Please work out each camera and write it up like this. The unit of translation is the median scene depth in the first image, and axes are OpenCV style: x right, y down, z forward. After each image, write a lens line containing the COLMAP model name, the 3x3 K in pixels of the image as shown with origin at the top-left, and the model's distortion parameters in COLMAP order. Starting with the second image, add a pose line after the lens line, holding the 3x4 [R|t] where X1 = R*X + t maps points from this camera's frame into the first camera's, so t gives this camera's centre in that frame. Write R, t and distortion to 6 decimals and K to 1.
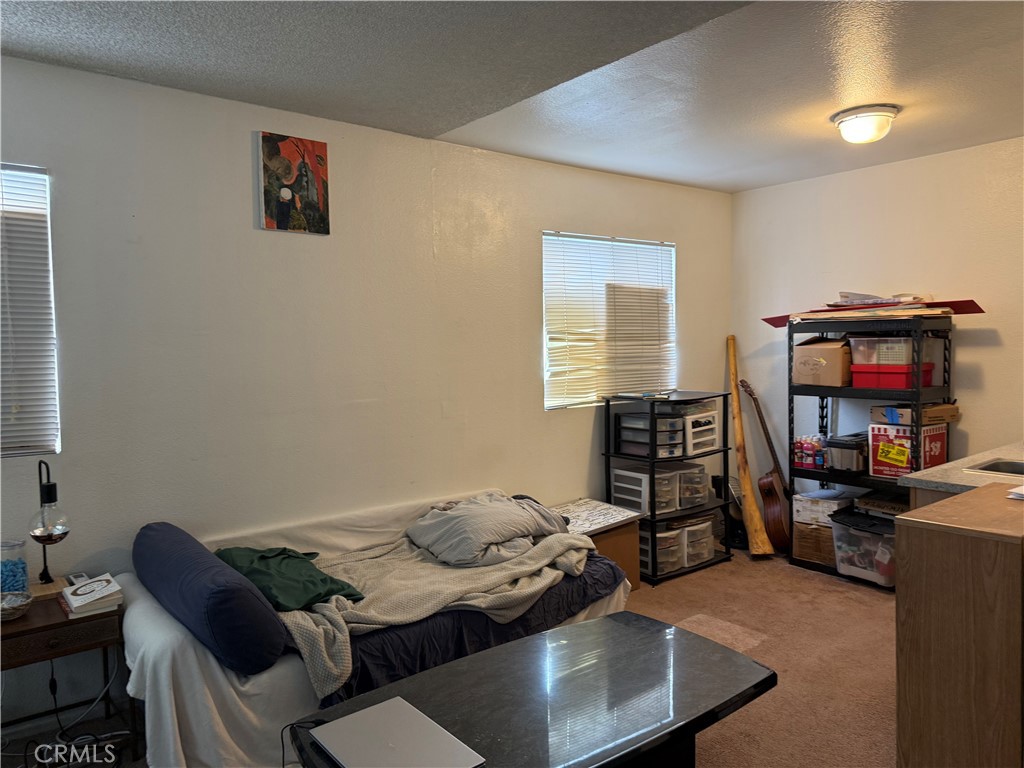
lens RADIAL K [[722.7, 0, 510.6], [0, 722.7, 382.4], [0, 0, 1]] dist [0.114456, -0.165937]
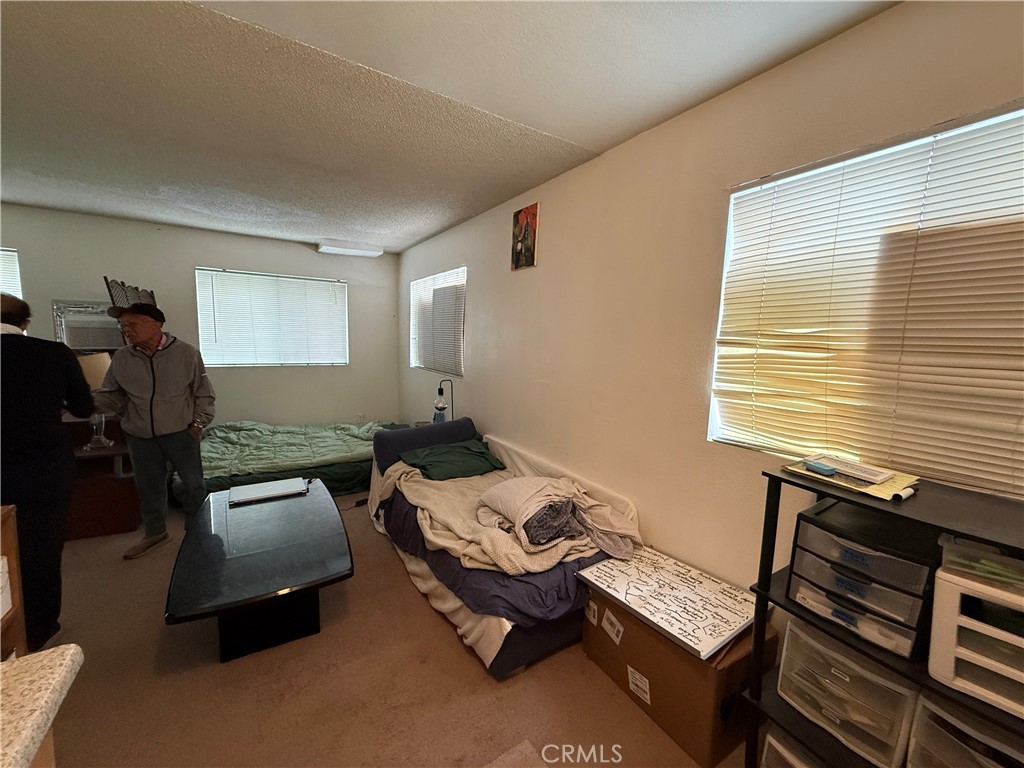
lens RADIAL K [[412.4, 0, 512.0], [0, 412.4, 384.0], [0, 0, 1]] dist [0.012730, -0.000069]
pose [[-0.116542, 0.117907, -0.986162, 0.484625], [-0.087756, 0.987822, 0.128477, -0.054579], [0.989301, 0.101515, -0.104776, 0.848047]]
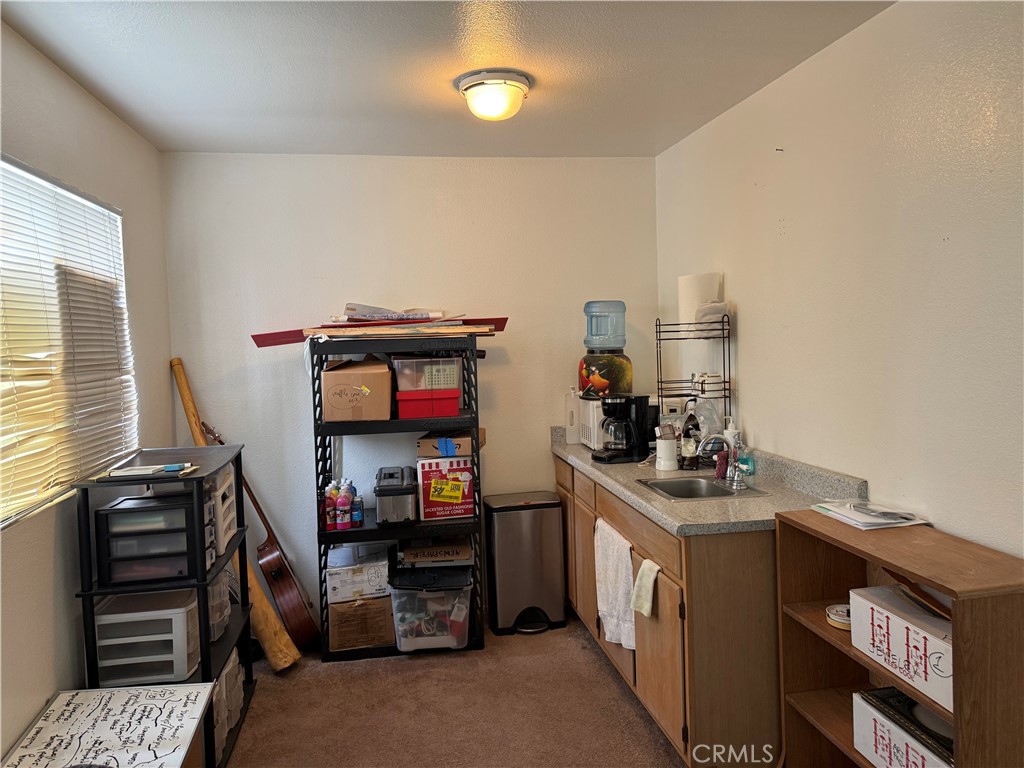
lens RADIAL K [[722.7, 0, 510.6], [0, 722.7, 382.4], [0, 0, 1]] dist [0.114456, -0.165937]
pose [[0.479233, -0.052156, 0.876136, -0.188358], [0.075990, 0.996950, 0.017783, -0.039982], [-0.874392, 0.058056, 0.481735, 0.504032]]
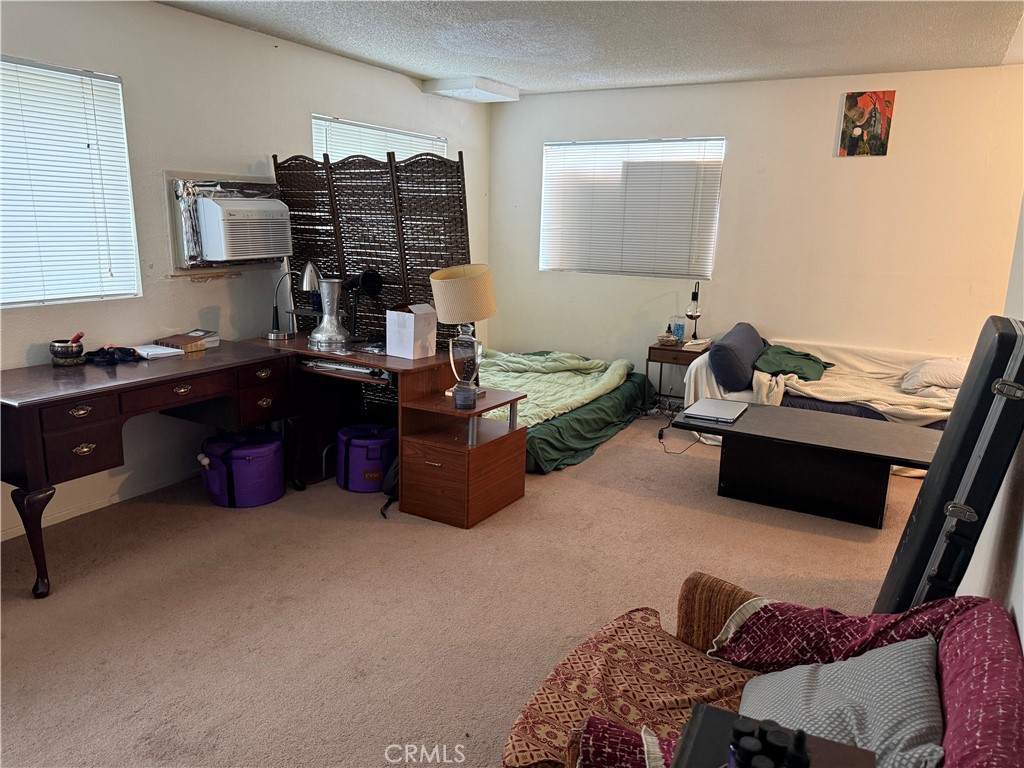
lens RADIAL K [[722.7, 0, 510.6], [0, 722.7, 382.4], [0, 0, 1]] dist [0.114456, -0.165937]
pose [[0.383705, 0.226075, -0.895355, 0.704356], [-0.081662, 0.974079, 0.210956, -0.007747], [0.919838, -0.007828, 0.392221, -0.217576]]
